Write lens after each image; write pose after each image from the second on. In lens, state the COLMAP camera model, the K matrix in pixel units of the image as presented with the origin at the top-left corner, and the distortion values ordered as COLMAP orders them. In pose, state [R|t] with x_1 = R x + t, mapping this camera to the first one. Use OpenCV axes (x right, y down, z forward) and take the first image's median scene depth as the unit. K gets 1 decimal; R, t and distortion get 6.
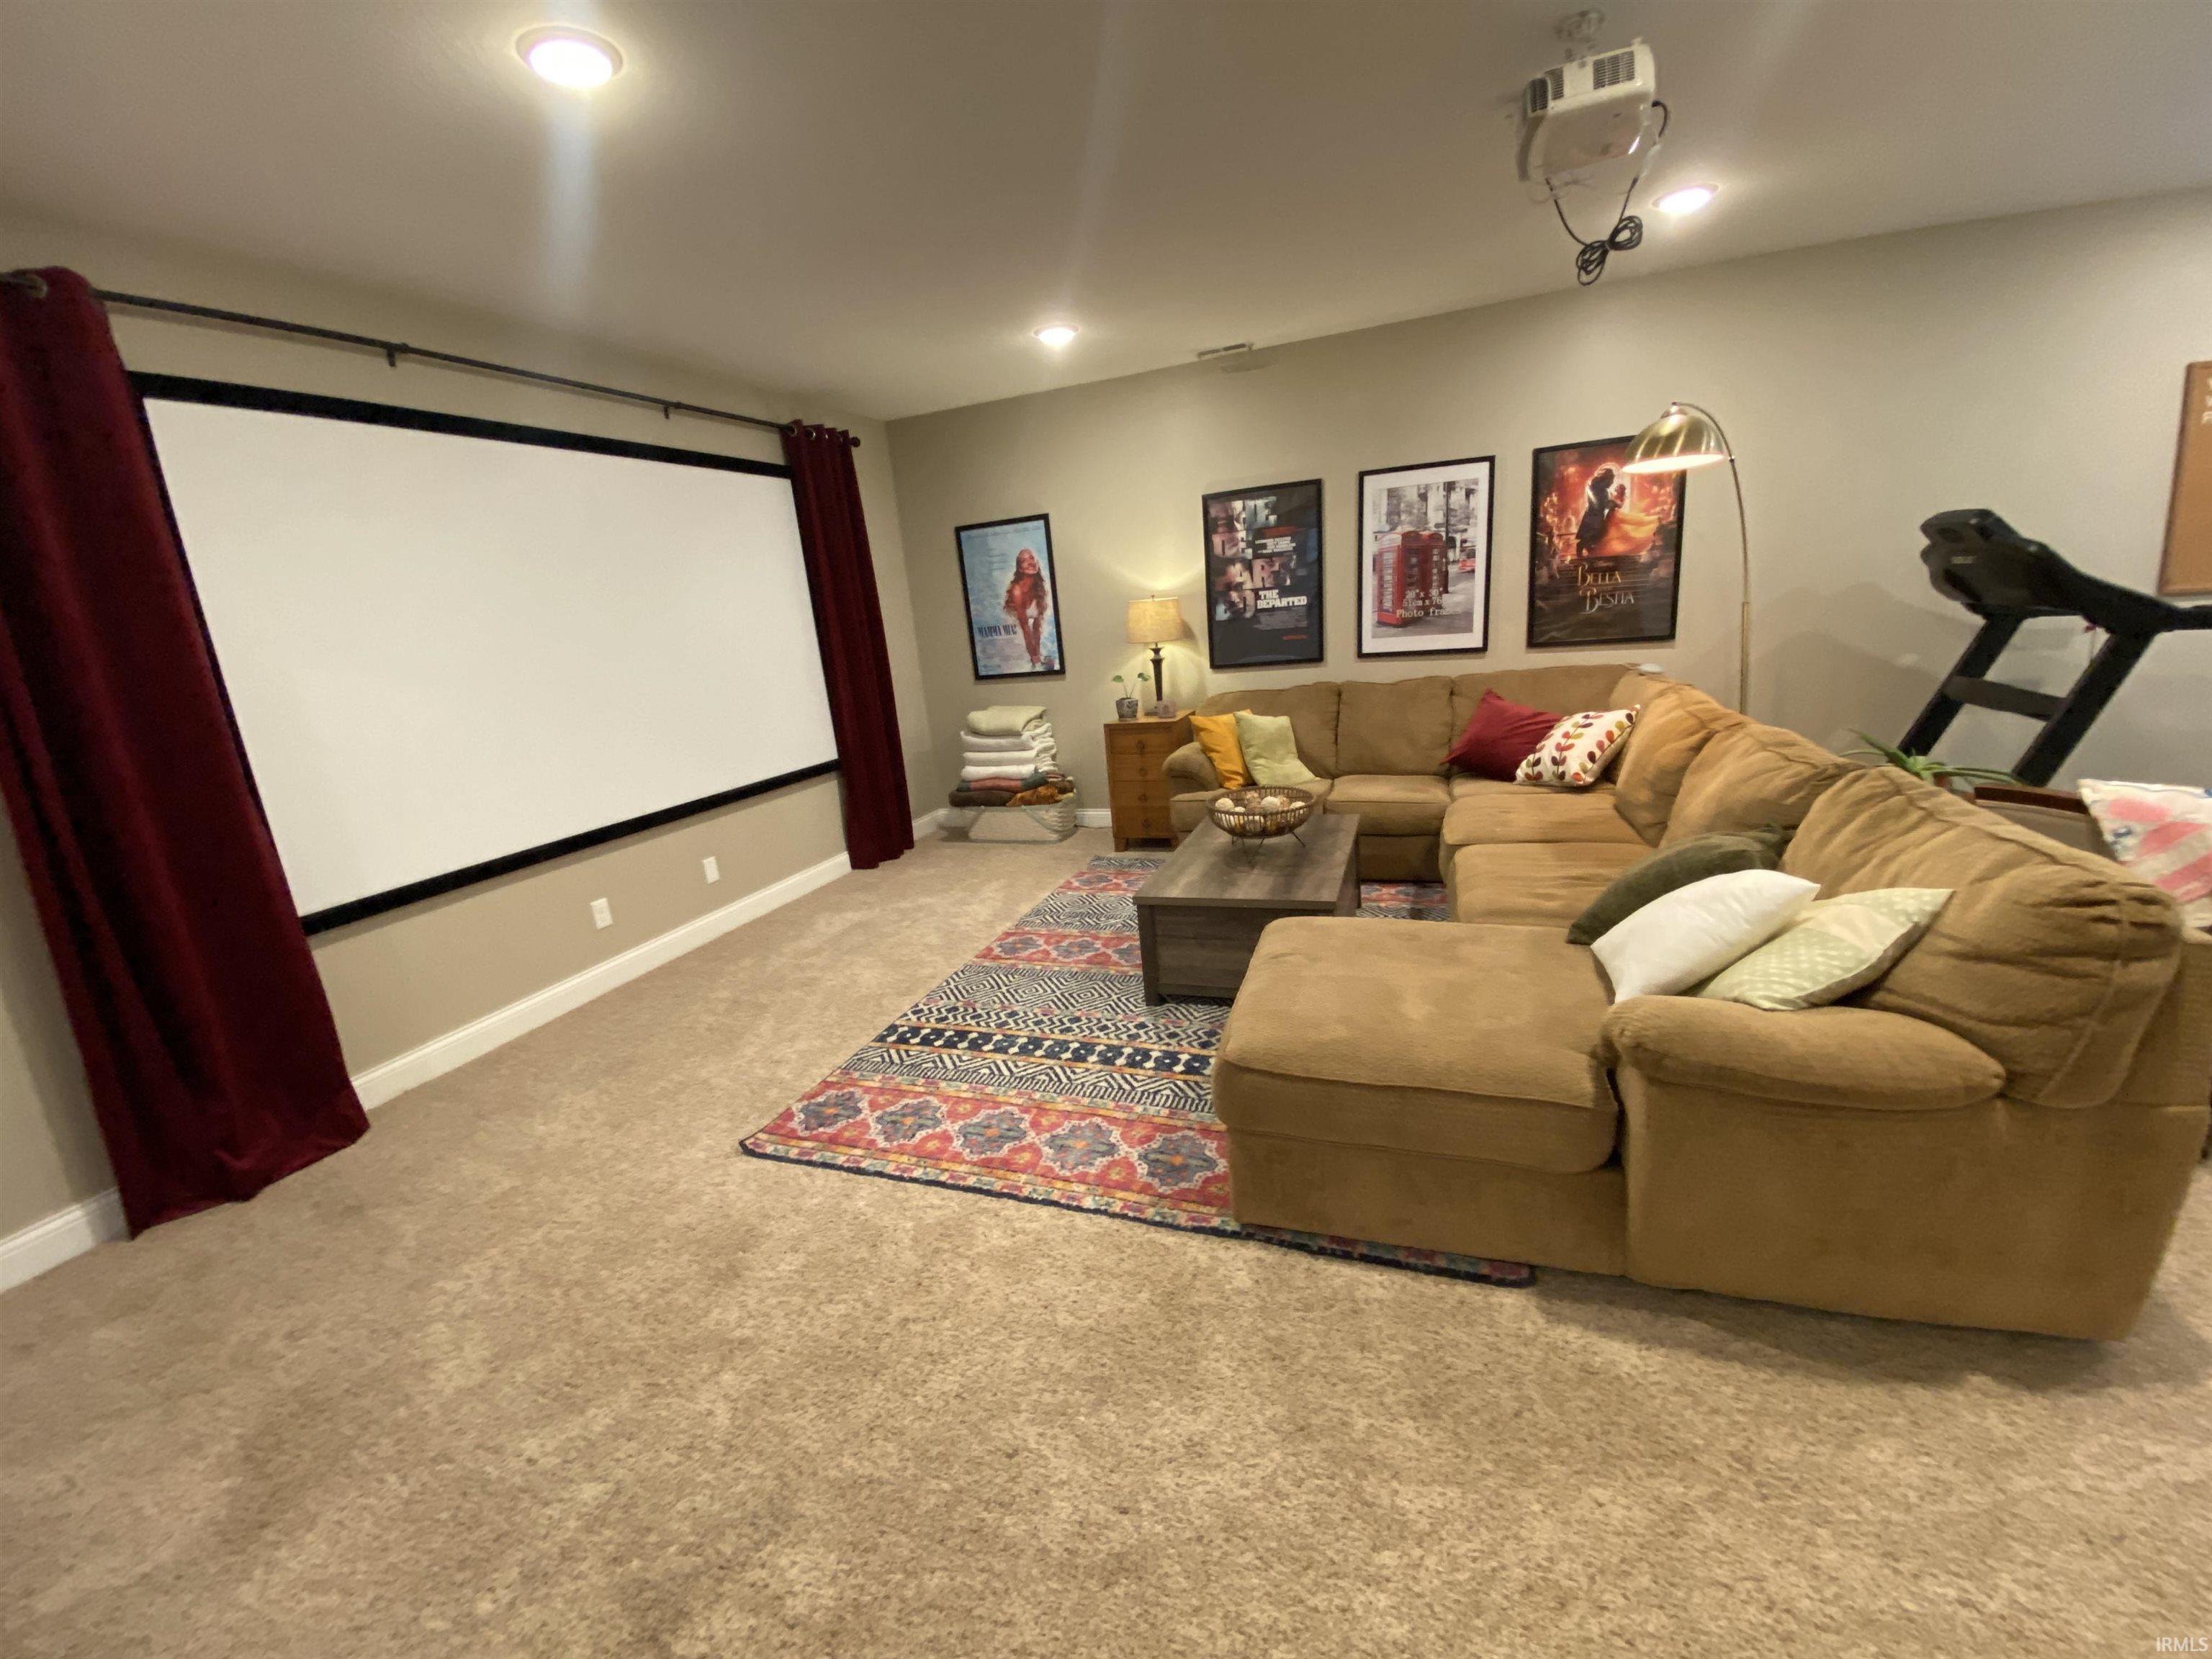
lens RADIAL K [[910.5, 0, 1112.4], [0, 910.5, 823.0], [0, 0, 1]] dist [0.007136, -0.011808]
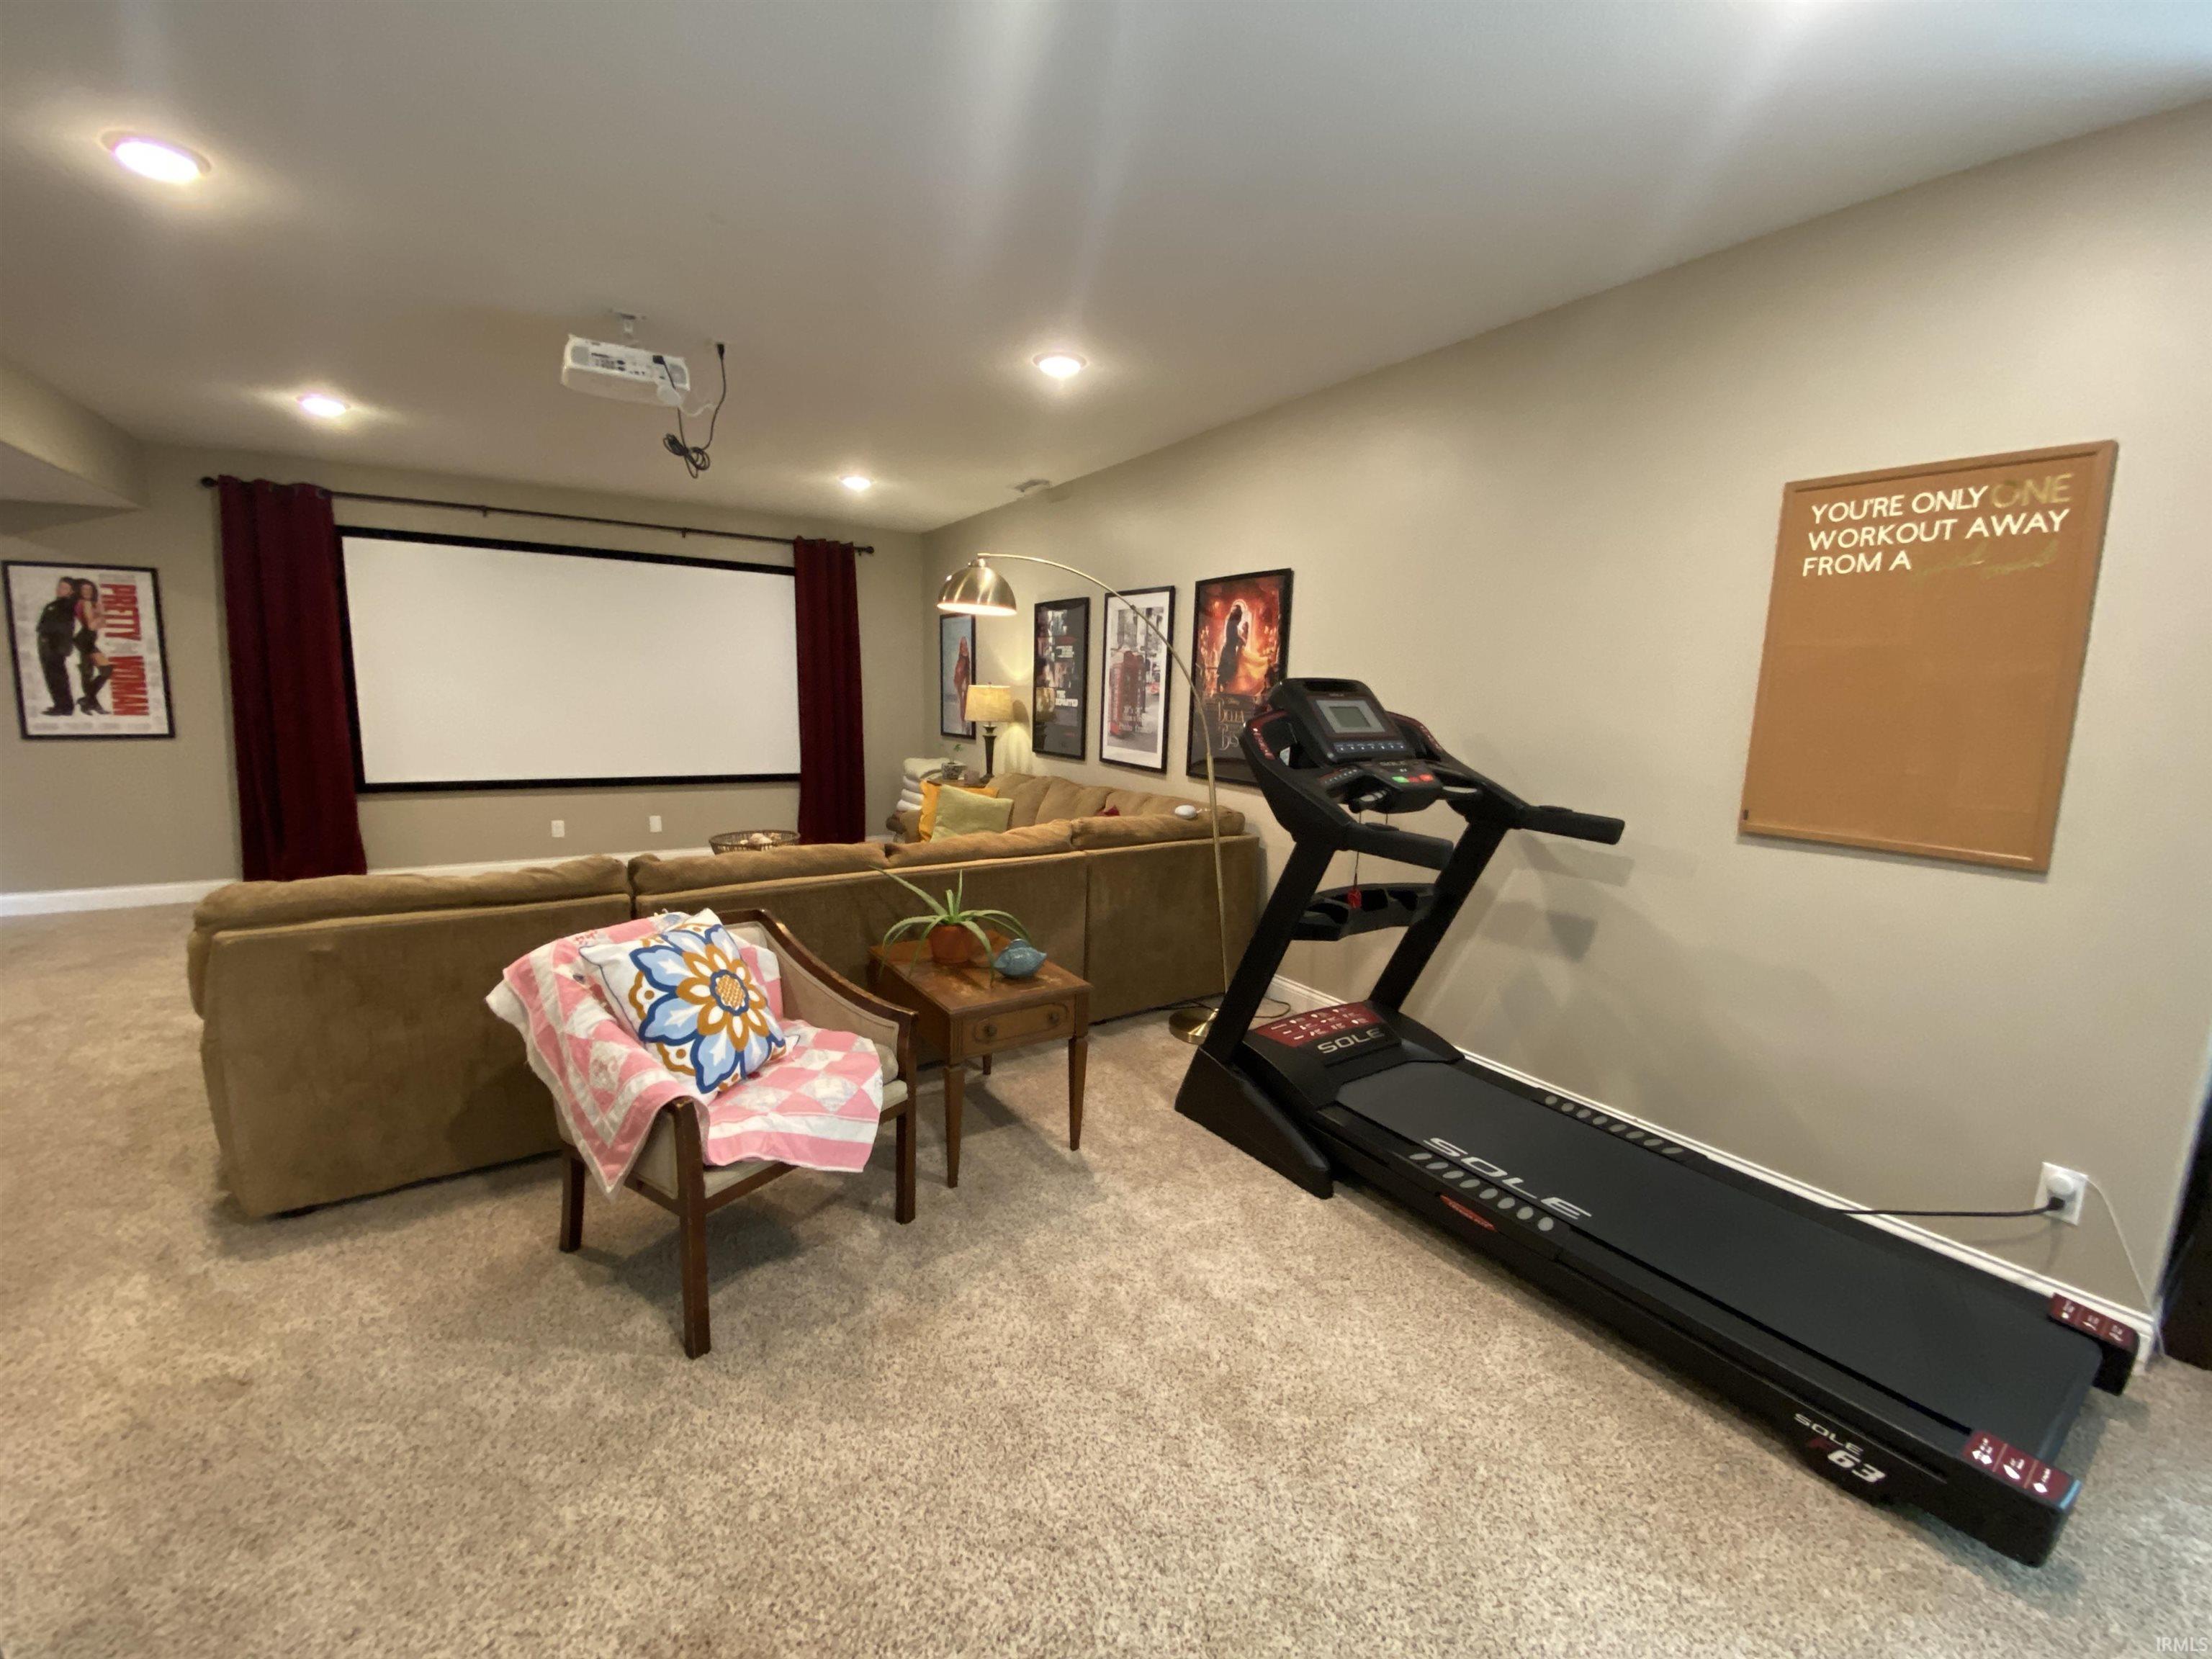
lens RADIAL K [[910.5, 0, 1108.3], [0, 910.5, 832.4], [0, 0, 1]] dist [0.007136, -0.011808]
pose [[0.800179, 0.203246, -0.564274, 0.943092], [-0.237408, 0.971320, 0.013200, -0.123250], [0.550773, 0.123401, 0.825482, 0.140709]]
